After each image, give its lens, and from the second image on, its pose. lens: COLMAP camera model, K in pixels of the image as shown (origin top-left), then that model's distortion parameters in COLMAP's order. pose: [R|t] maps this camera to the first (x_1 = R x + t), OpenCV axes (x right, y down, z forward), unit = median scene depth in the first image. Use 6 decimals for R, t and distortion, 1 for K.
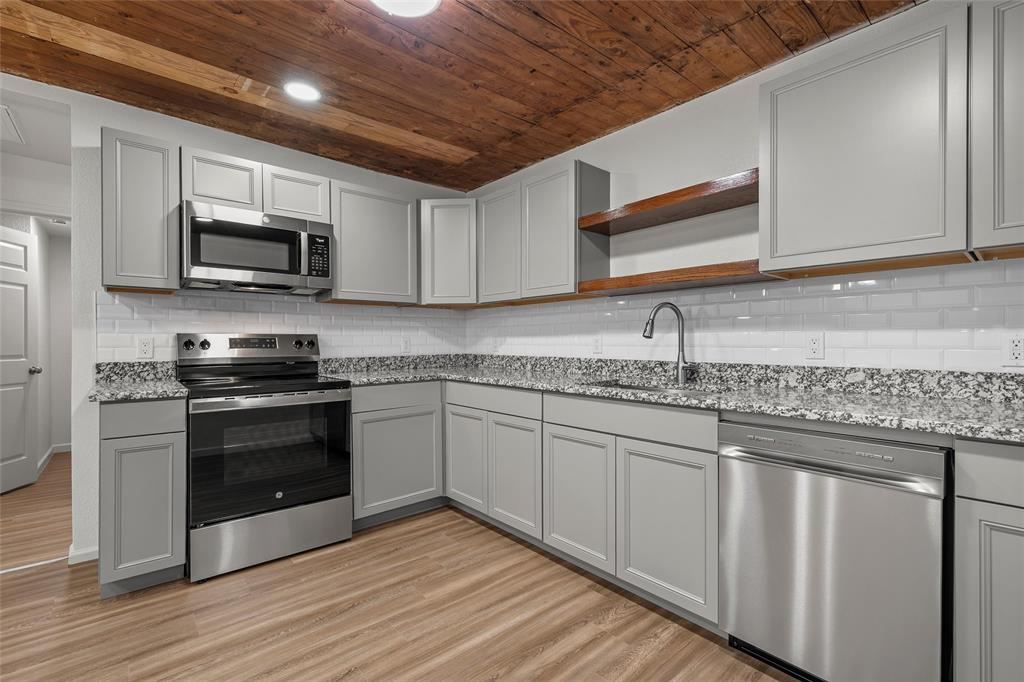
lens RADIAL K [[457.8, 0, 517.2], [0, 457.8, 343.2], [0, 0, 1]] dist [0.001135, 0.000167]
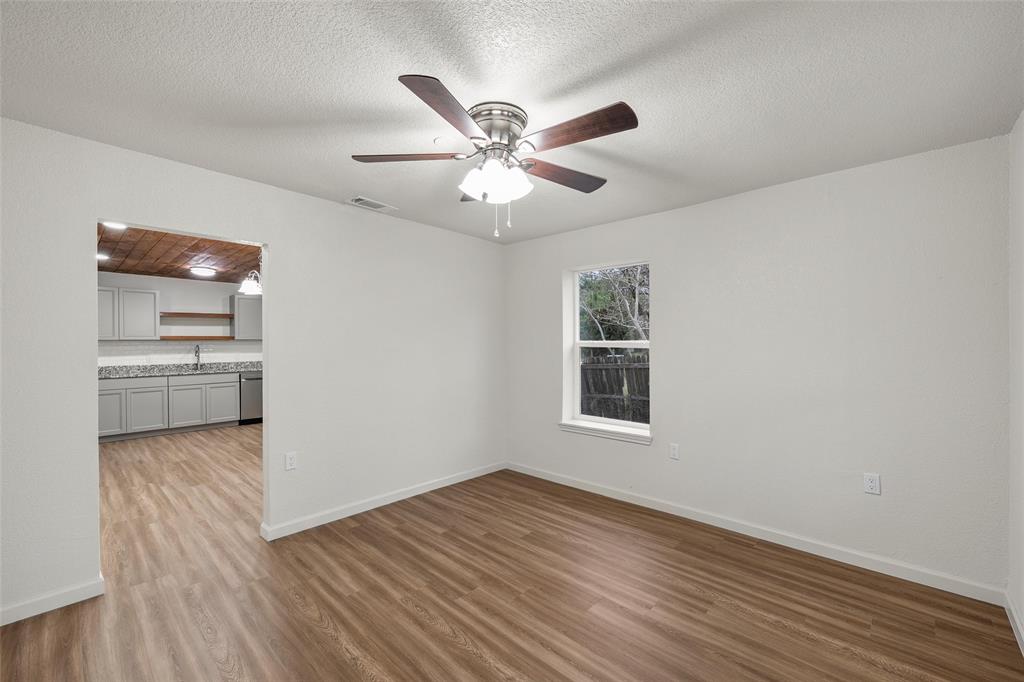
lens RADIAL K [[424.6, 0, 507.0], [0, 424.6, 344.6], [0, 0, 1]] dist [0.001298, 0.000172]
pose [[-0.100098, -0.000363, 0.994978, -3.029432], [0.008842, 0.999960, 0.001254, -0.080102], [-0.994938, 0.008924, -0.100091, -0.911595]]
